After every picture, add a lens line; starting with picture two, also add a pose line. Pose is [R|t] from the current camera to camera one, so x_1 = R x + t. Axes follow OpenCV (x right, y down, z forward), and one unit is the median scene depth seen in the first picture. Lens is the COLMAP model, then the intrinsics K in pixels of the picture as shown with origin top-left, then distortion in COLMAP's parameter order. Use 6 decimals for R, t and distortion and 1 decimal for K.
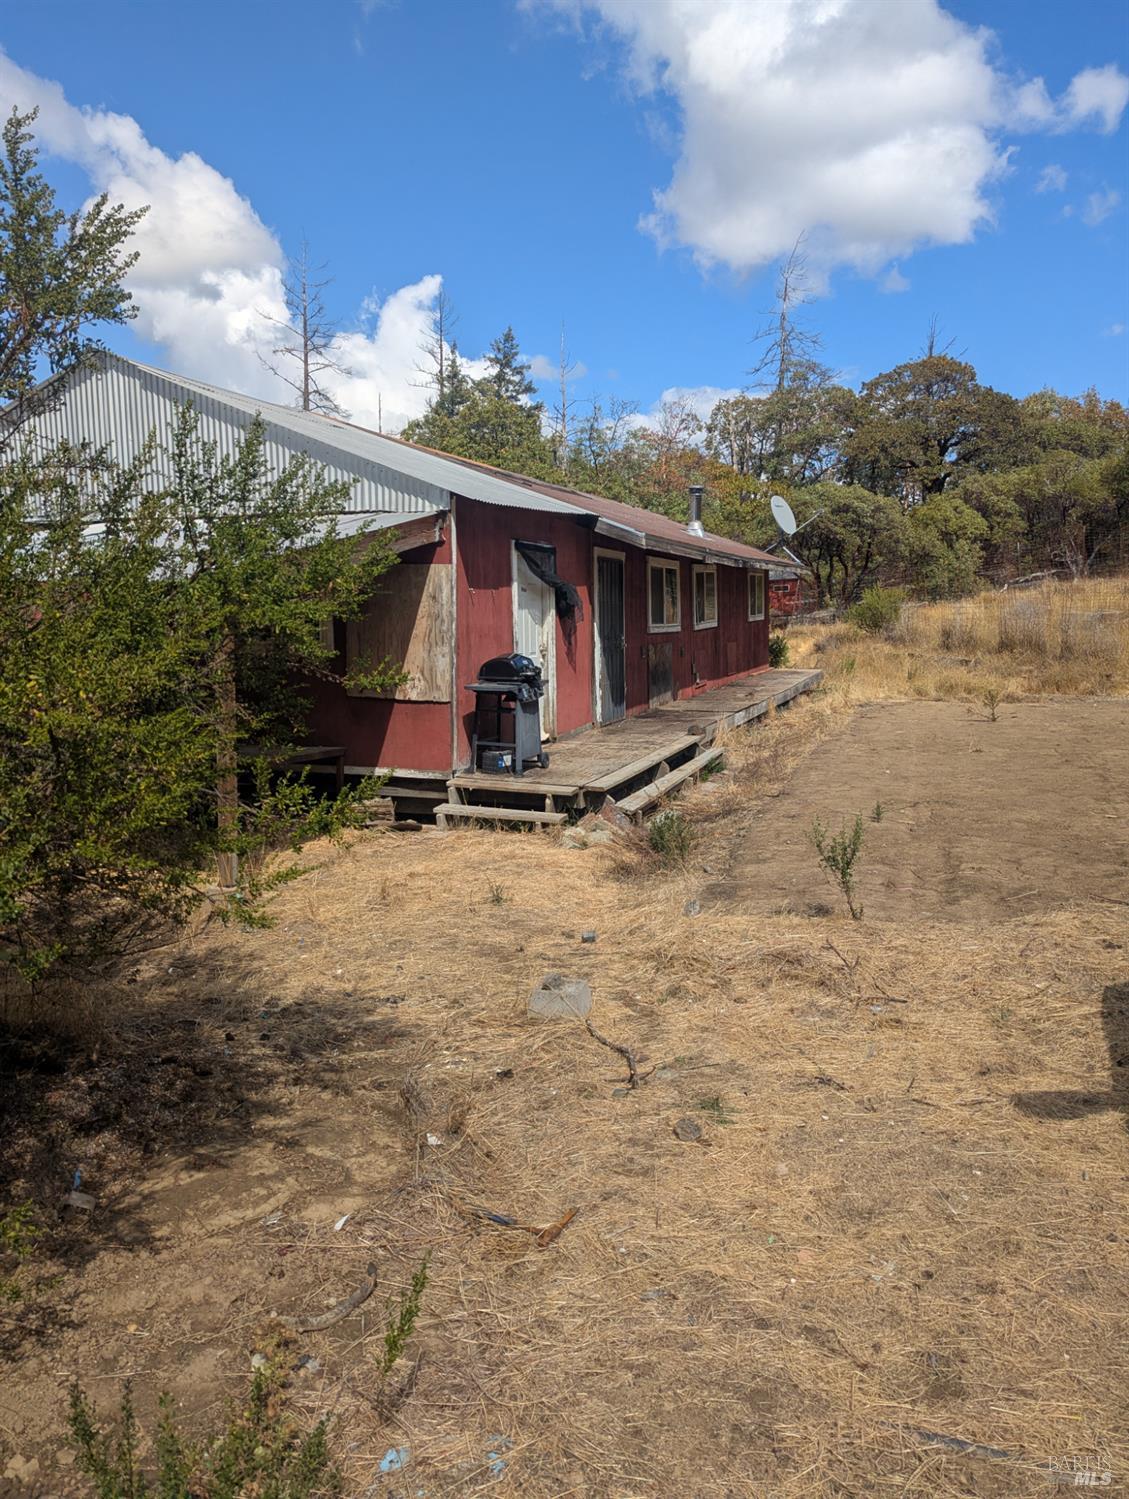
lens RADIAL K [[1022.4, 0, 564.7], [0, 1022.4, 745.9], [0, 0, 1]] dist [0.027477, -0.018858]
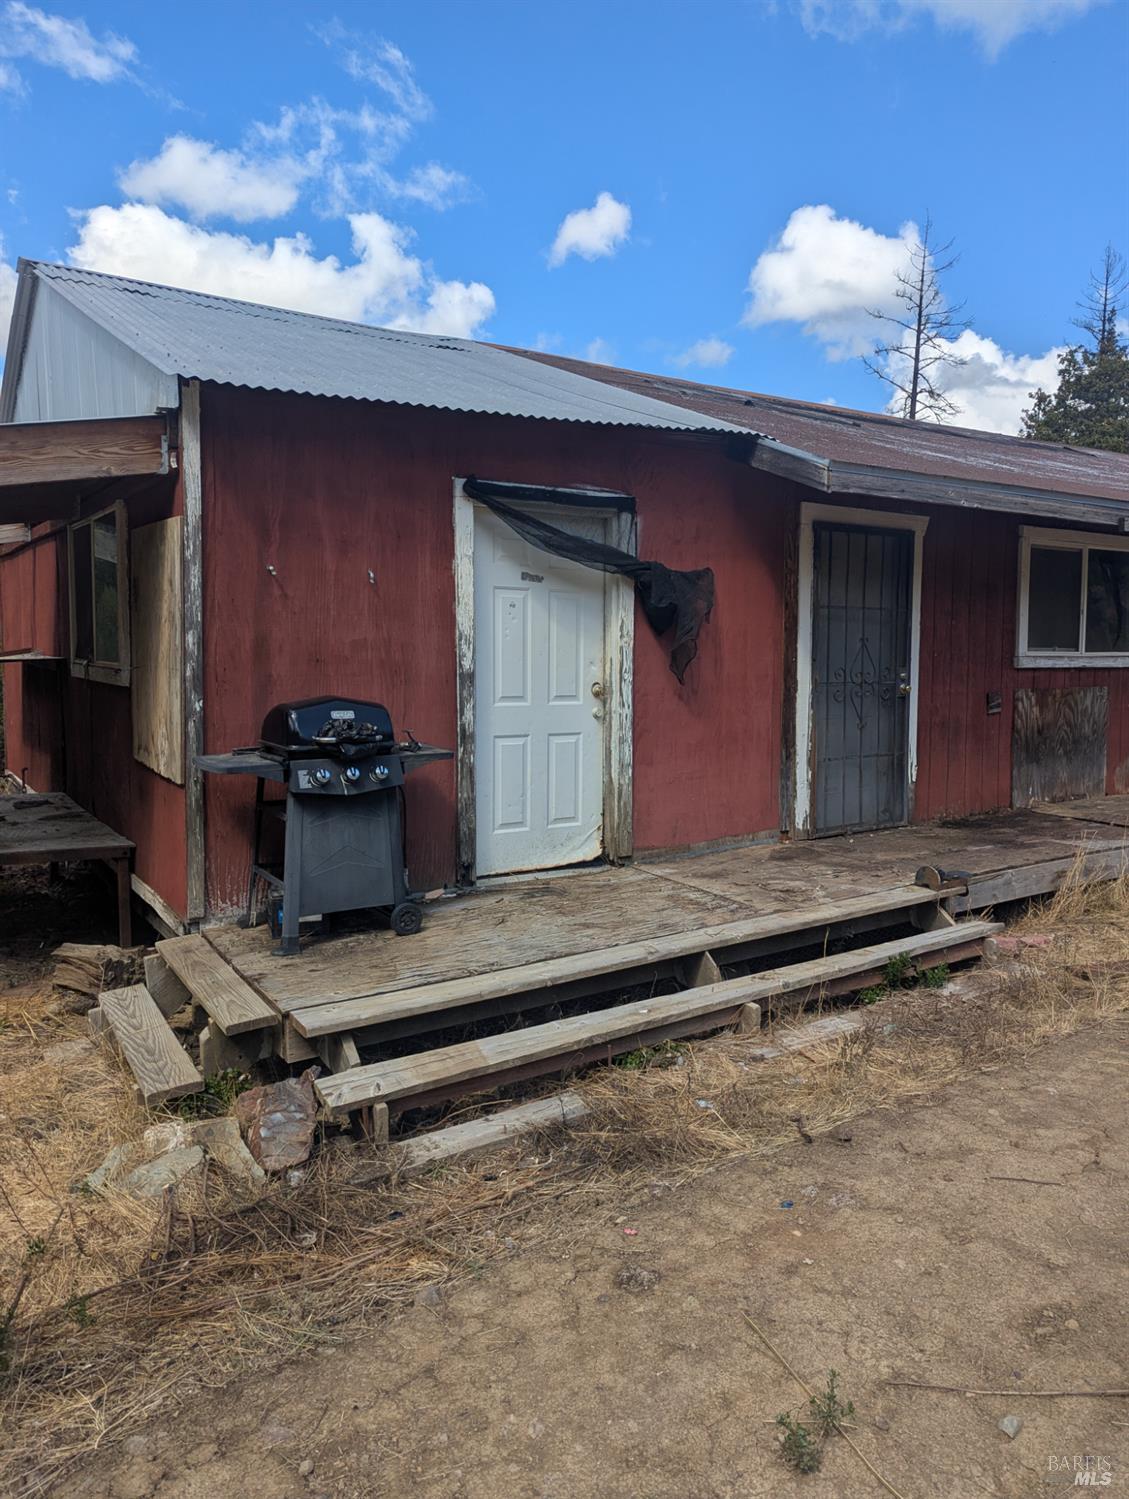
lens RADIAL K [[1022.4, 0, 567.4], [0, 1022.4, 754.6], [0, 0, 1]] dist [0.027477, -0.018858]
pose [[0.807979, 0.073007, -0.584671, 0.262071], [-0.082641, 0.996527, 0.010229, -0.061331], [0.583387, 0.040053, 0.811206, 0.520397]]
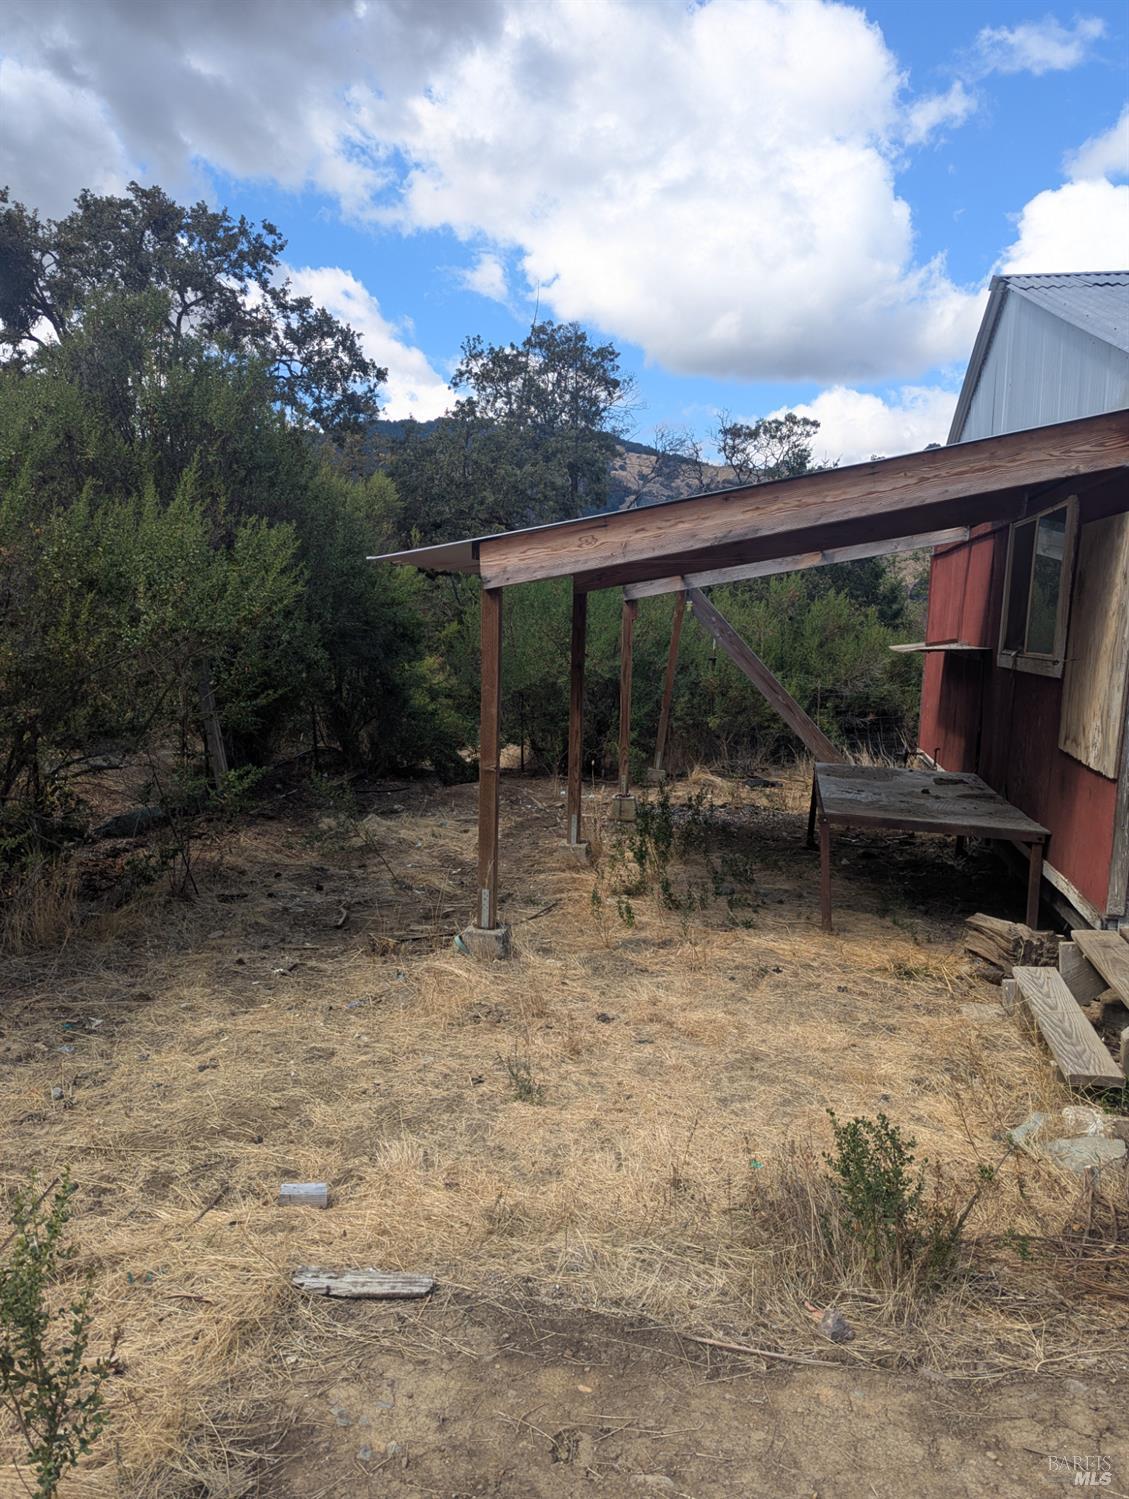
lens RADIAL K [[1022.4, 0, 561.7], [0, 1022.4, 751.1], [0, 0, 1]] dist [0.027477, -0.018858]
pose [[0.143559, 0.127710, -0.981367, 0.265506], [-0.133687, 0.985052, 0.108633, -0.058814], [0.980571, 0.115600, 0.158486, 0.487653]]
